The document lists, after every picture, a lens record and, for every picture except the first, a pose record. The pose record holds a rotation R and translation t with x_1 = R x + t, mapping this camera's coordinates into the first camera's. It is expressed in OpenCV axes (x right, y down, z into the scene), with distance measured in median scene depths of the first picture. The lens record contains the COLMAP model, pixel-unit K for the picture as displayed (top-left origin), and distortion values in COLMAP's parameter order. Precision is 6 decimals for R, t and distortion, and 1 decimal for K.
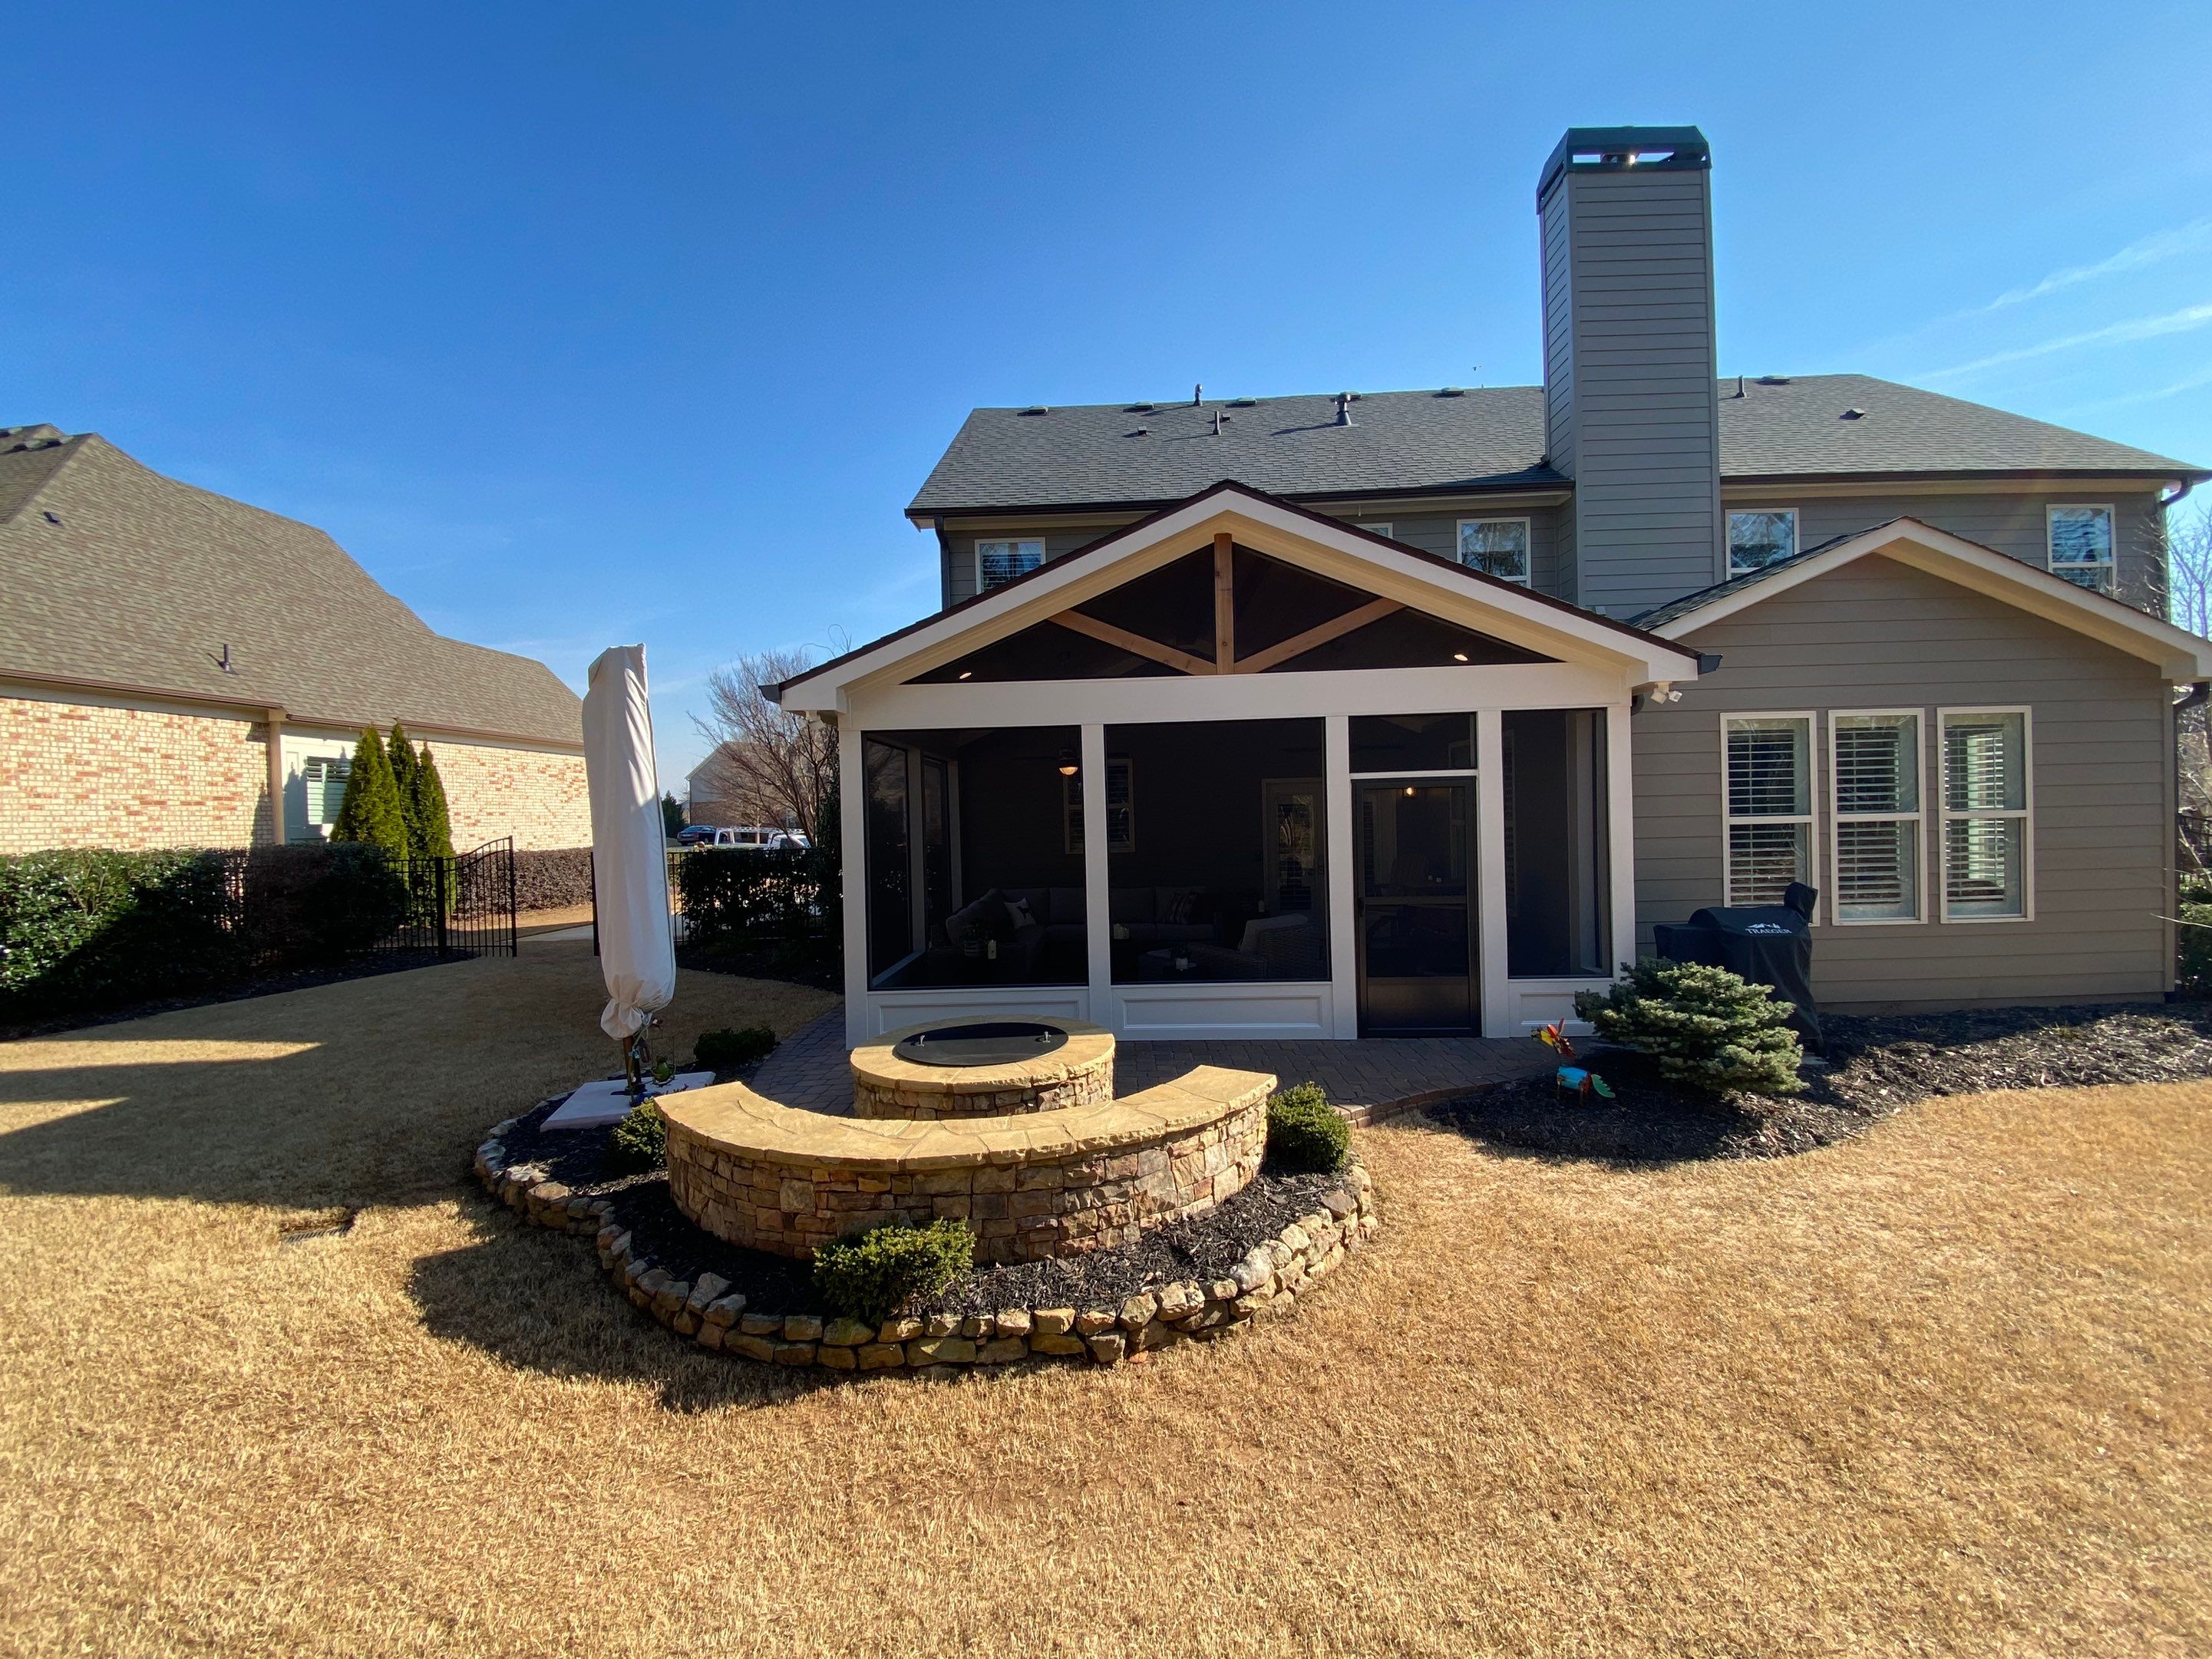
lens RADIAL K [[902.8, 0, 1114.2], [0, 902.8, 822.3], [0, 0, 1]] dist [0.011515, -0.015668]
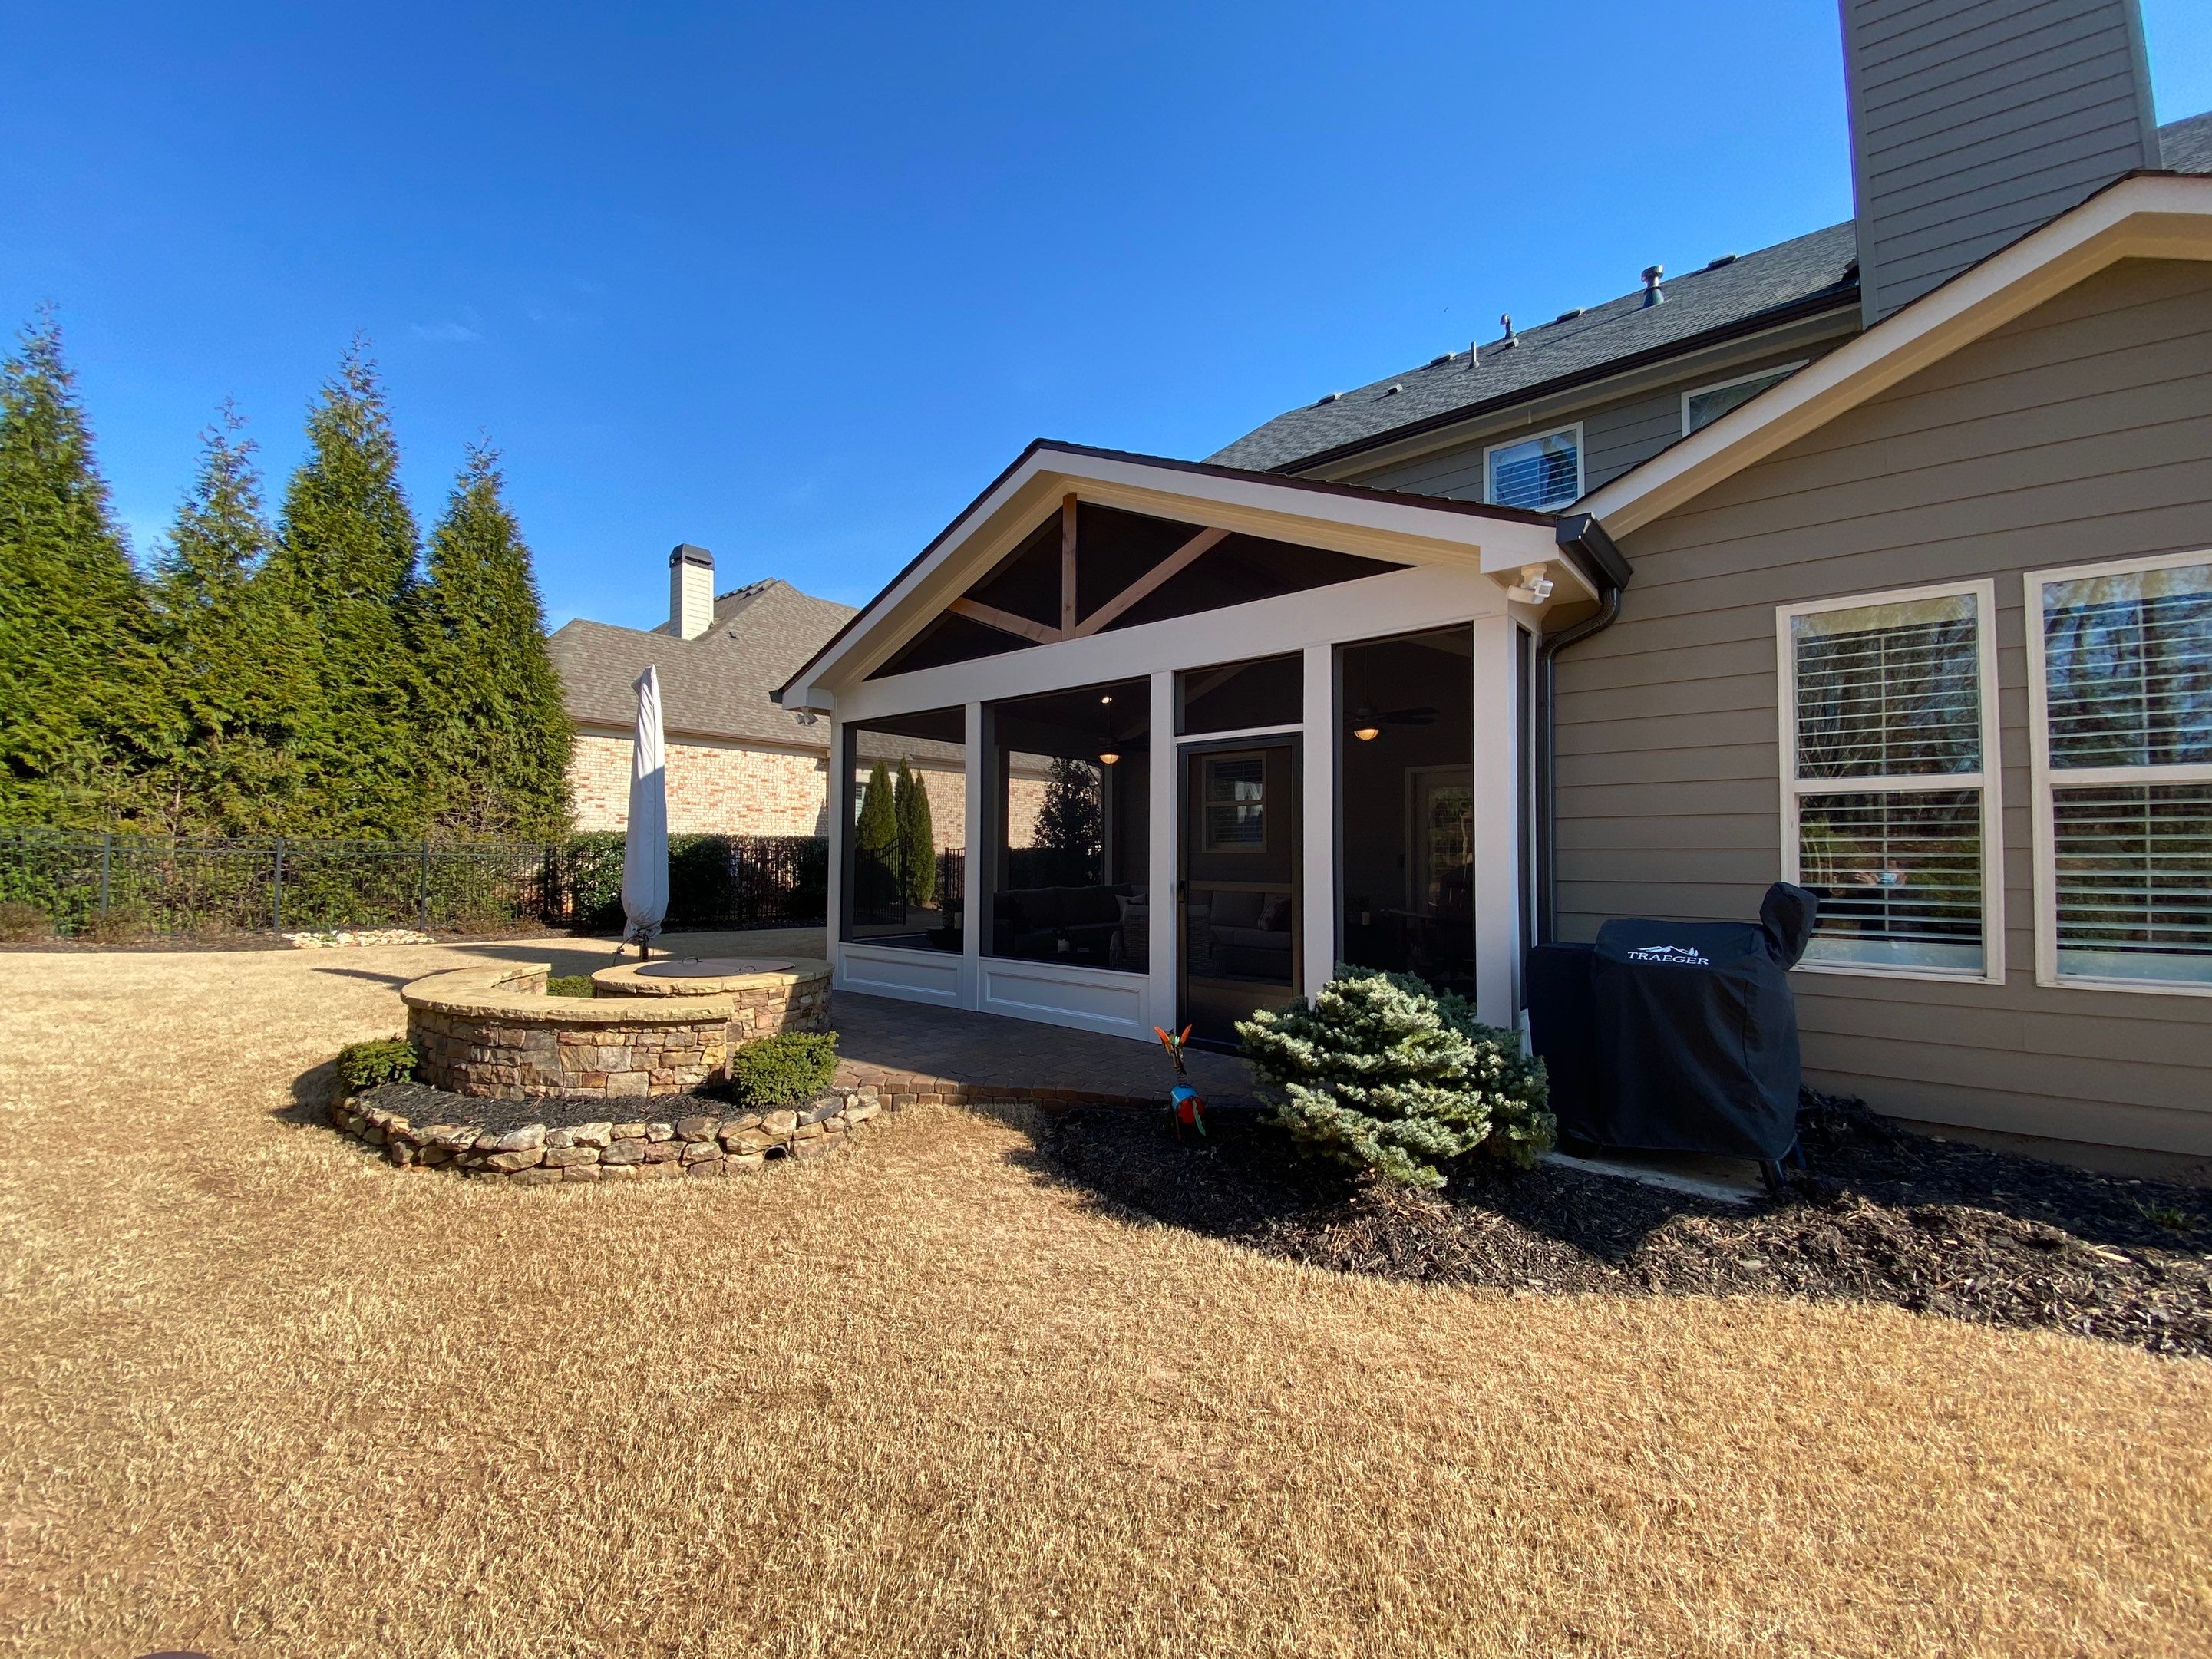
lens RADIAL K [[899.5, 0, 1106.1], [0, 899.5, 835.6], [0, 0, 1]] dist [0.000032, -0.000214]
pose [[0.786045, 0.014194, -0.618006, 0.742334], [-0.030023, 0.999433, -0.015232, 0.055422], [0.617439, 0.030528, 0.786026, 0.285202]]
